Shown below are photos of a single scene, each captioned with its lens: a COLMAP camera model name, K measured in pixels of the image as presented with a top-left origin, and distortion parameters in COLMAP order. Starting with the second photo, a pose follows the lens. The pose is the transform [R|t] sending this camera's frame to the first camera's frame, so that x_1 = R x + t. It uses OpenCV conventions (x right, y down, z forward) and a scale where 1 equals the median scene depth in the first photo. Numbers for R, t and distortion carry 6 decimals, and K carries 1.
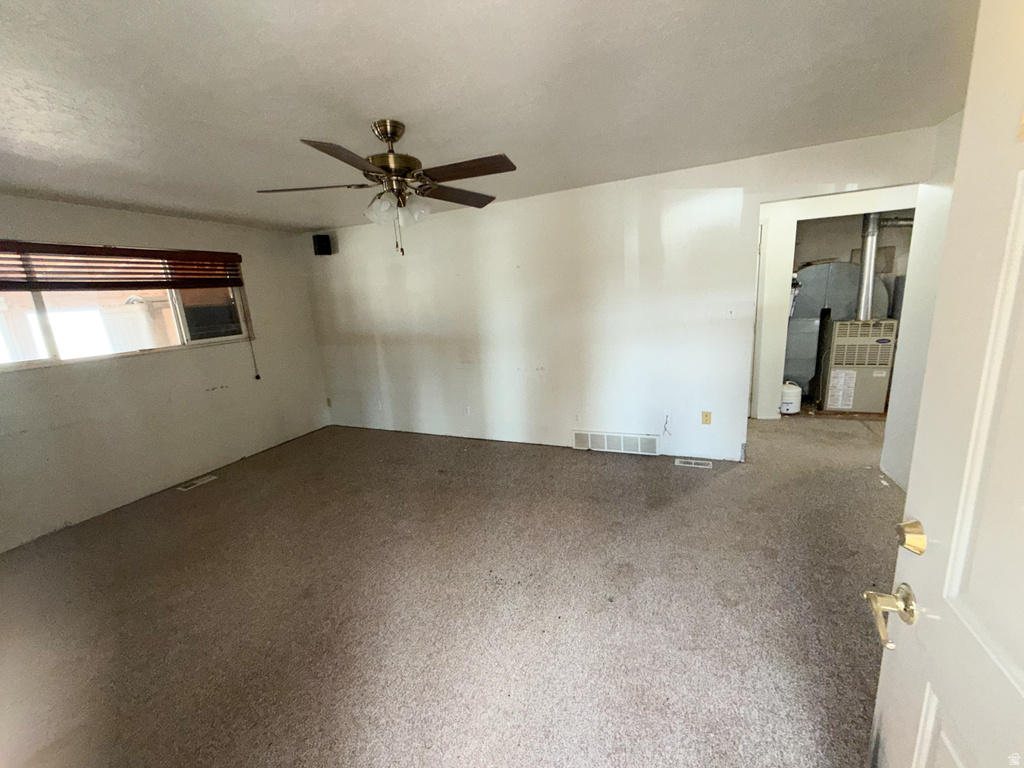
lens RADIAL K [[403.0, 0, 511.0], [0, 403.0, 381.8], [0, 0, 1]] dist [-0.003223, 0.001438]
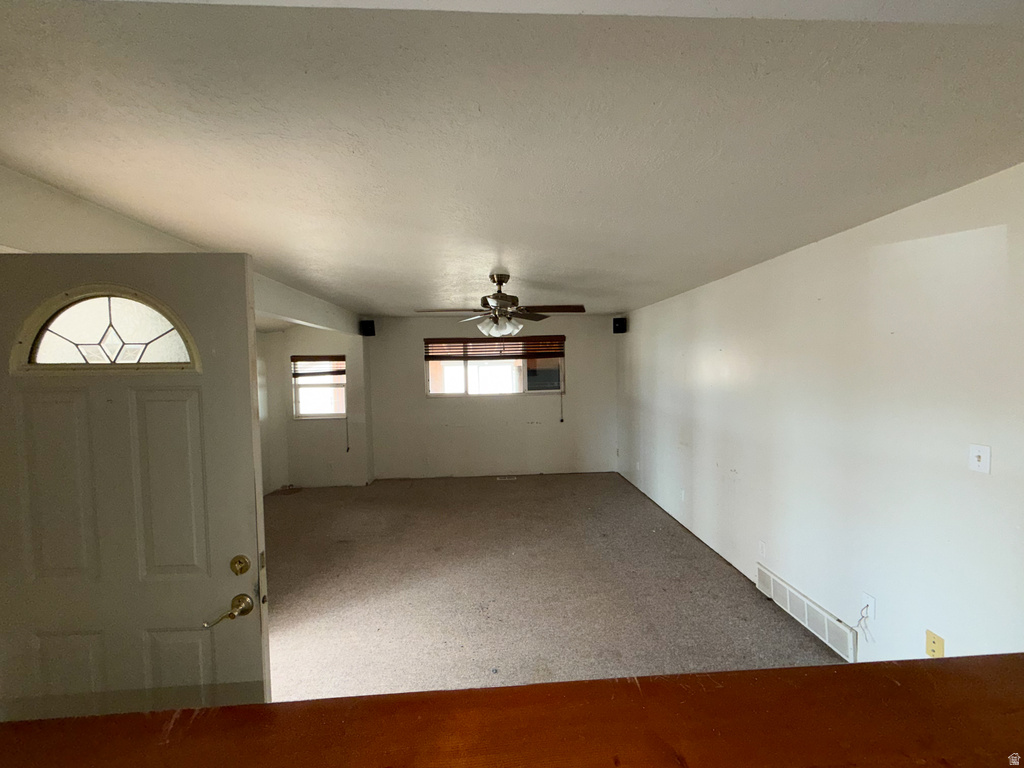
lens RADIAL K [[403.0, 0, 512.7], [0, 403.0, 383.2], [0, 0, 1]] dist [-0.003223, 0.001438]
pose [[0.457711, 0.095053, -0.884005, 0.576657], [-0.195736, 0.980648, 0.004098, -0.122765], [0.867288, 0.171156, 0.467459, 0.189710]]
